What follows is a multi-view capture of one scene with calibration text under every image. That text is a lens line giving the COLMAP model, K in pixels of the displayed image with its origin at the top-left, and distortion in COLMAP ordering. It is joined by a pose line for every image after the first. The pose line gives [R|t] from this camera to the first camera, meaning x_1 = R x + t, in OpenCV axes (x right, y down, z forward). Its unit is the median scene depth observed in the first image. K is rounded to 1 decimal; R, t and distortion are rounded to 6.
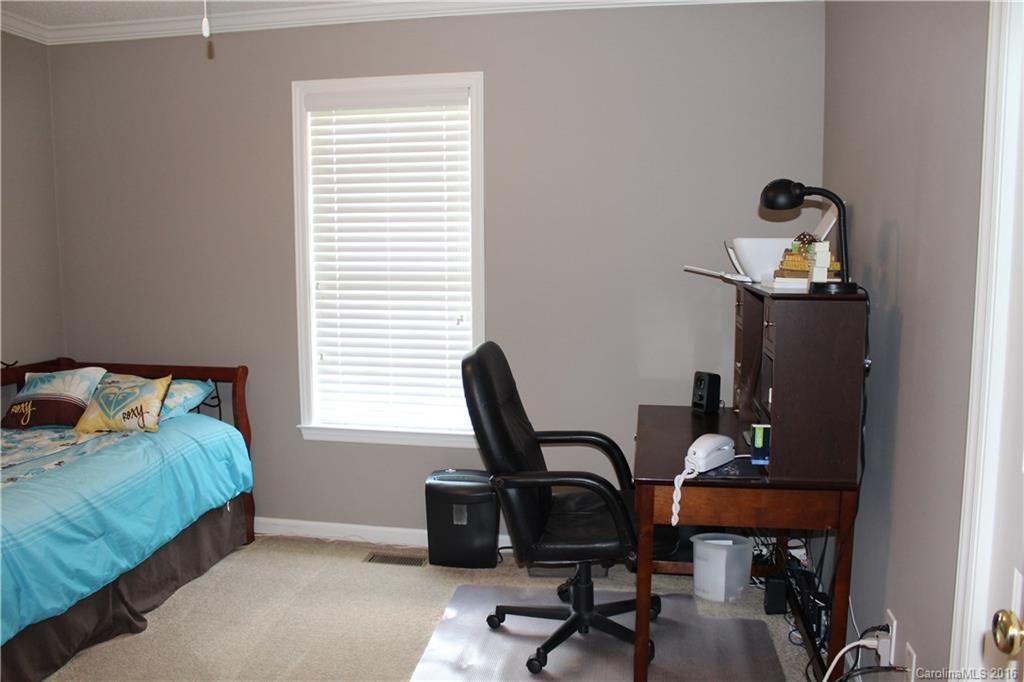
lens RADIAL K [[835.1, 0, 512.0], [0, 835.1, 341.0], [0, 0, 1]] dist [-0.179170, 0.142712]
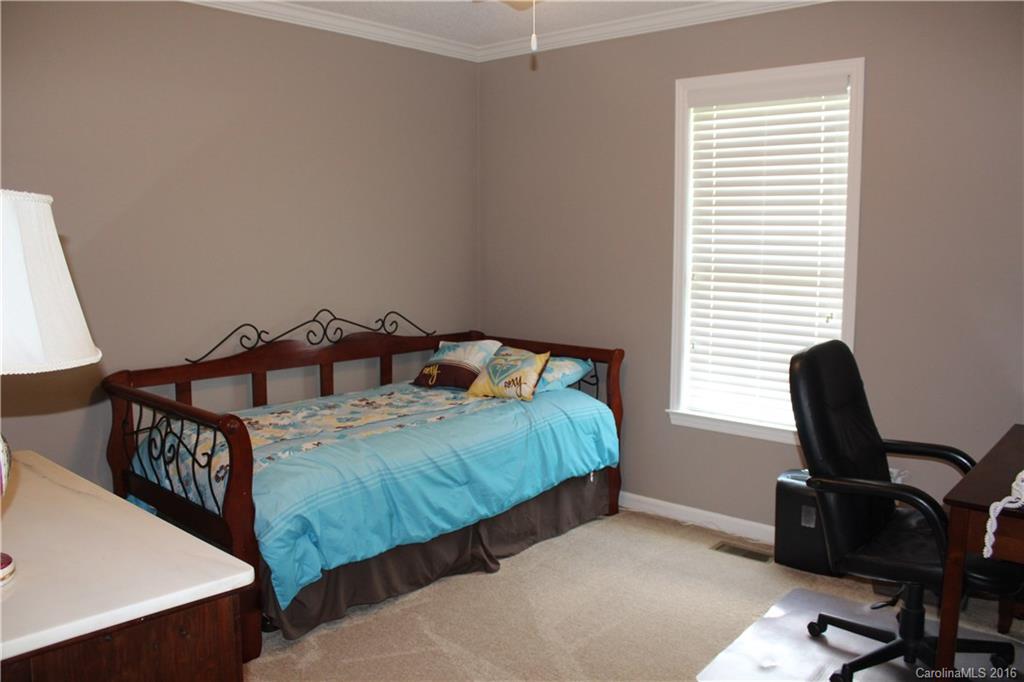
lens RADIAL K [[835.1, 0, 512.0], [0, 835.1, 341.0], [0, 0, 1]] dist [-0.179170, 0.142712]
pose [[0.853029, 0.067543, -0.517474, 0.124491], [-0.063038, 0.997664, 0.026304, 0.000479], [0.518042, 0.010183, 0.855295, 0.000481]]
